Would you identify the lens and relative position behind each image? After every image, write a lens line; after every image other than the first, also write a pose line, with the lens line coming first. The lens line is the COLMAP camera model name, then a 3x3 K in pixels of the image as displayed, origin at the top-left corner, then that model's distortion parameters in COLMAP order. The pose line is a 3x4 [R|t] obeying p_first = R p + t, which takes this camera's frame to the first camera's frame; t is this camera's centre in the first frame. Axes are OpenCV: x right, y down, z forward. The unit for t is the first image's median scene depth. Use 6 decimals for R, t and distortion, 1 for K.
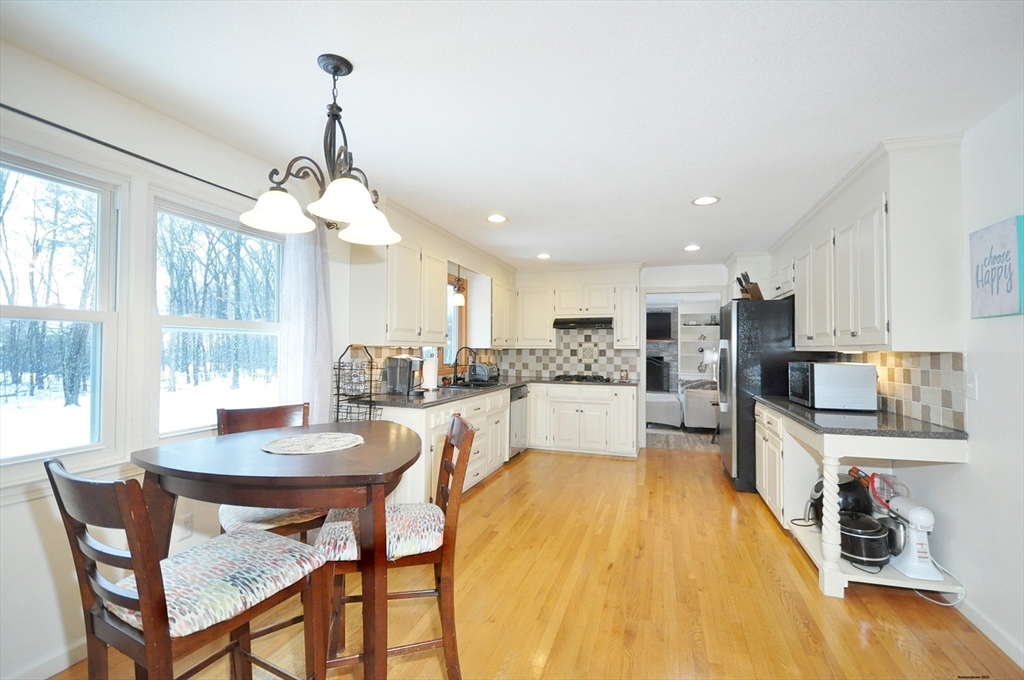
lens RADIAL K [[465.8, 0, 512.0], [0, 465.8, 340.0], [0, 0, 1]] dist [-0.000835, -0.000215]
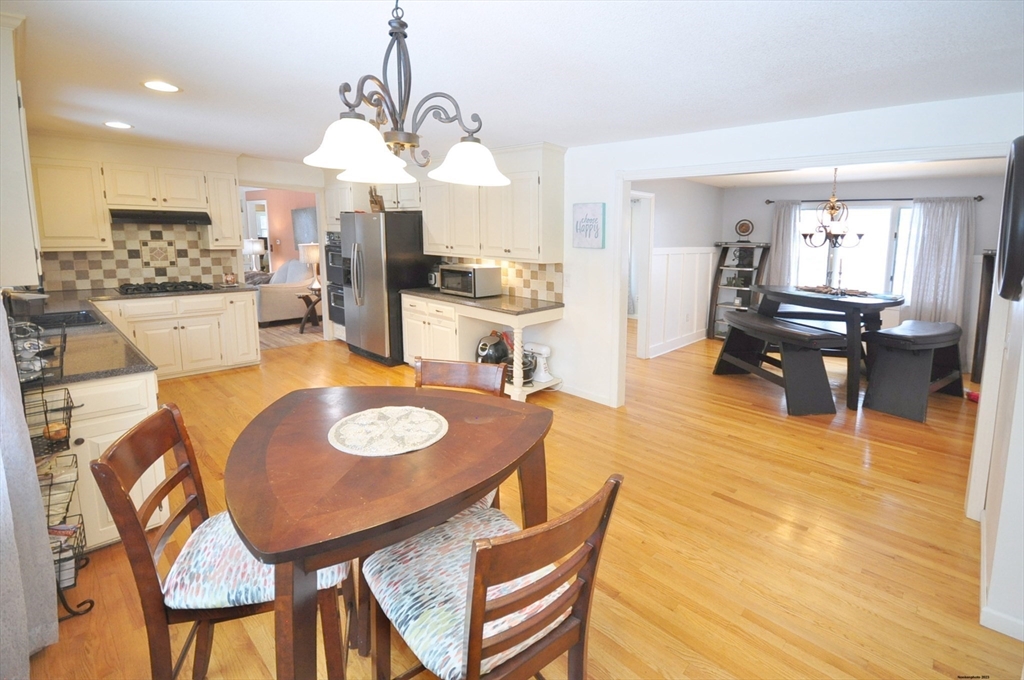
lens RADIAL K [[443.3, 0, 528.0], [0, 443.3, 282.0], [0, 0, 1]] dist [0.003306, -0.000105]
pose [[0.431899, -0.097695, 0.896615, -0.269852], [-0.032479, 0.991787, 0.123710, -0.041977], [-0.901337, -0.082552, 0.425179, 0.115553]]
